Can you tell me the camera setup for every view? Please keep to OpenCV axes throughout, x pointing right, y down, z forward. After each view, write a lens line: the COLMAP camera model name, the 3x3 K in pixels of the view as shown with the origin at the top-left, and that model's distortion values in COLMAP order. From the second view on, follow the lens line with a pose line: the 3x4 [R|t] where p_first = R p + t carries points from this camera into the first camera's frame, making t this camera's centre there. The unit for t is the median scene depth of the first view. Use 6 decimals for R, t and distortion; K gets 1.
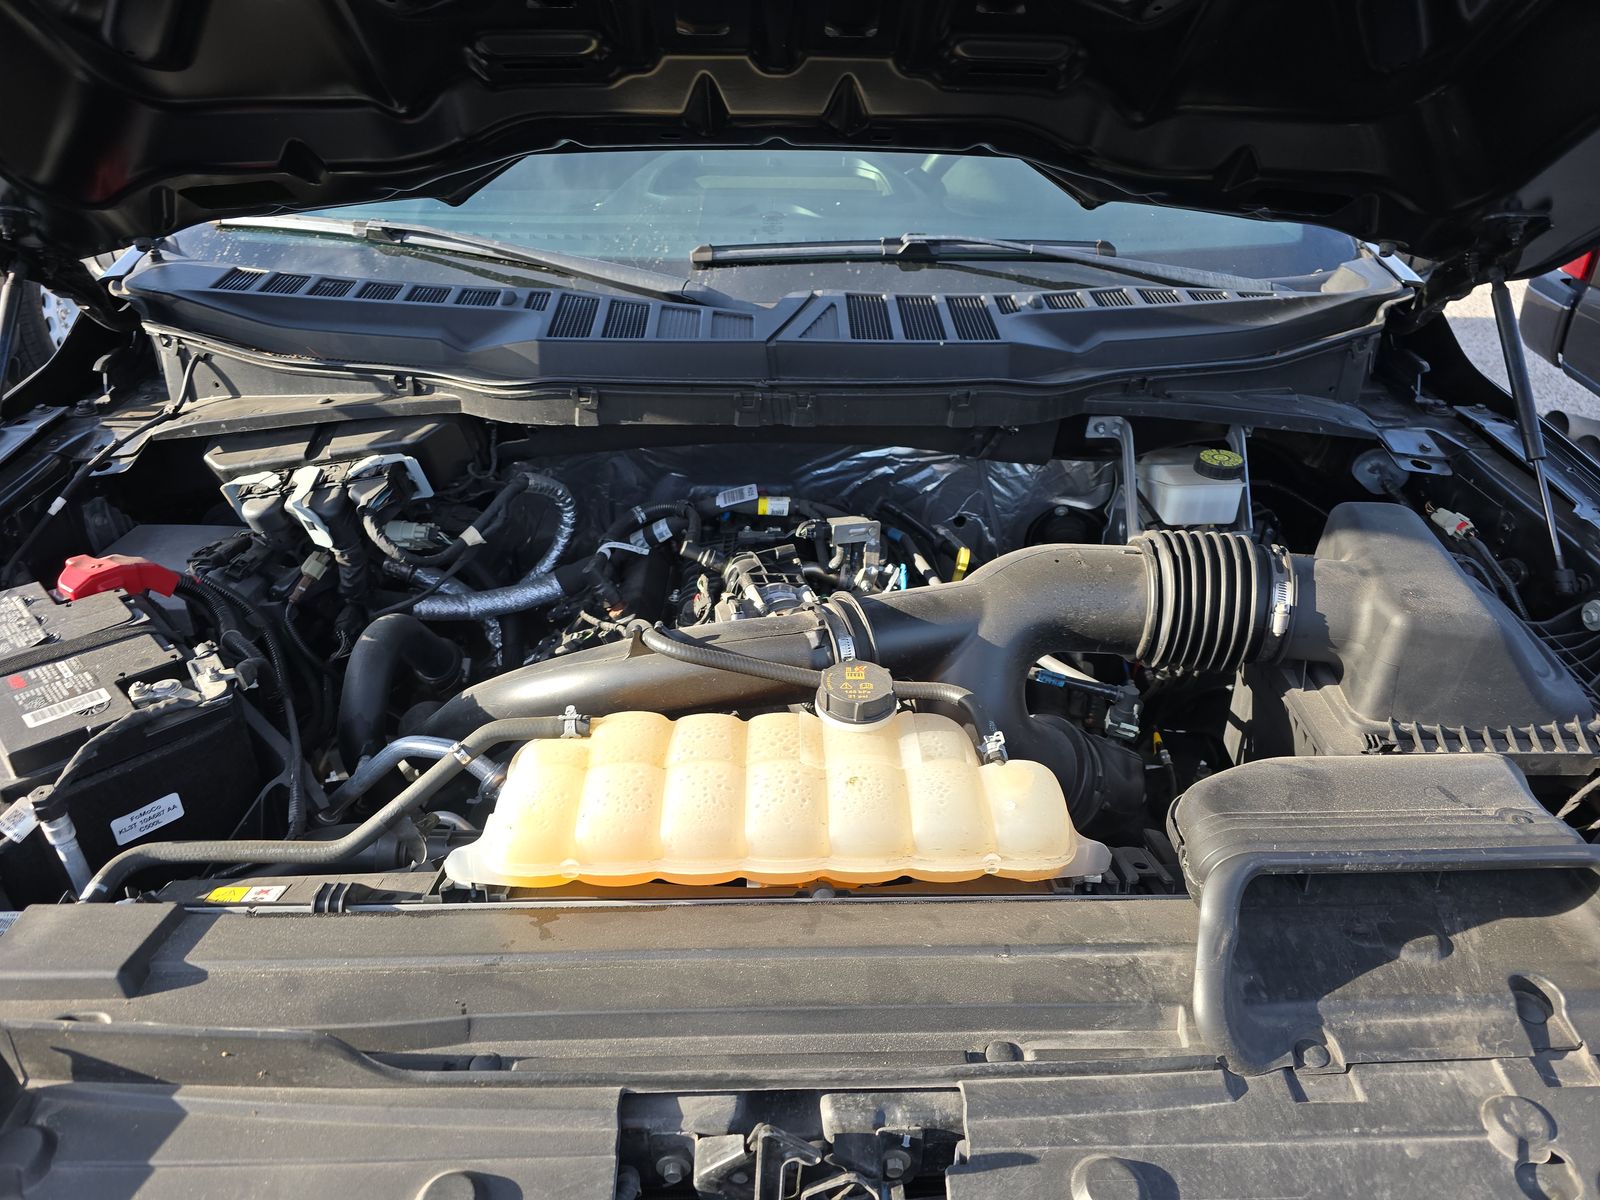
lens RADIAL K [[1089.4, 0, 800.6], [0, 1089.4, 599.6], [0, 0, 1]] dist [0.030232, -0.037796]
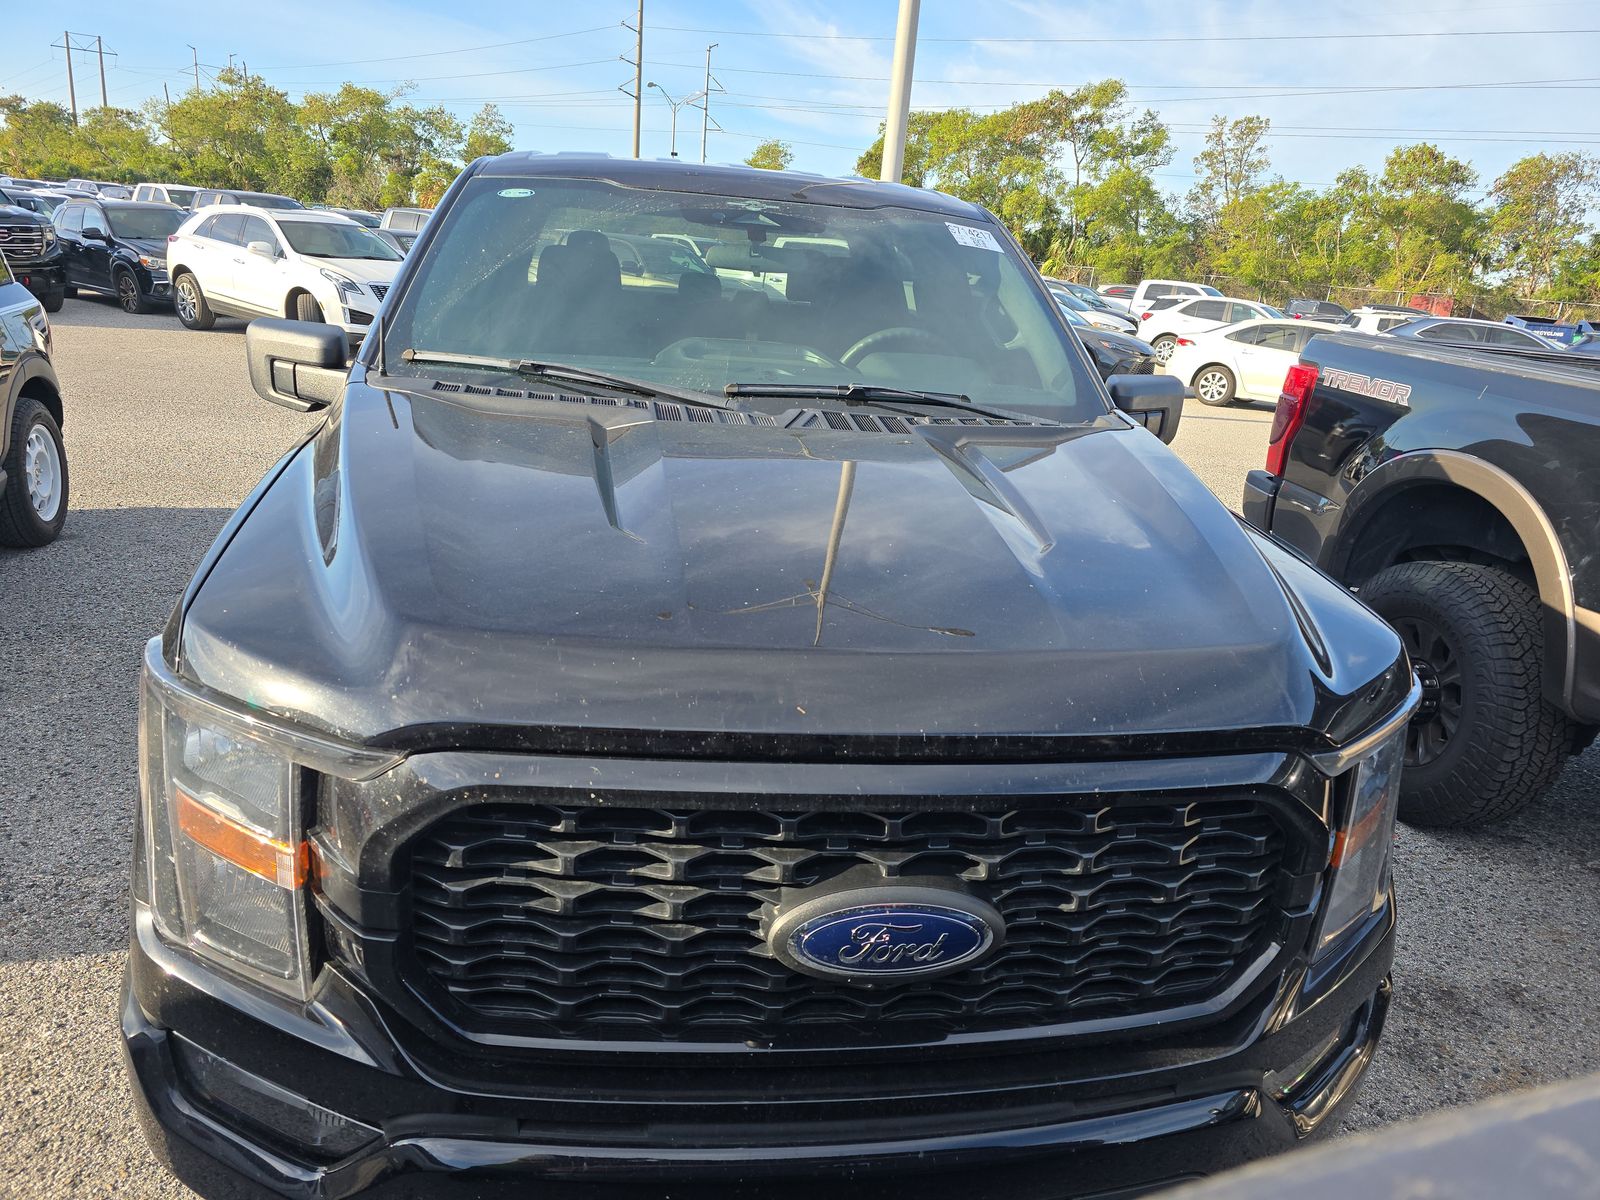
lens RADIAL K [[1089.4, 0, 796.6], [0, 1089.4, 599.6], [0, 0, 1]] dist [0.030232, -0.037796]
pose [[0.989989, 0.028206, 0.138298, -0.210901], [0.000410, 0.979250, -0.202654, 0.334806], [-0.141145, 0.200682, 0.969435, -0.560454]]
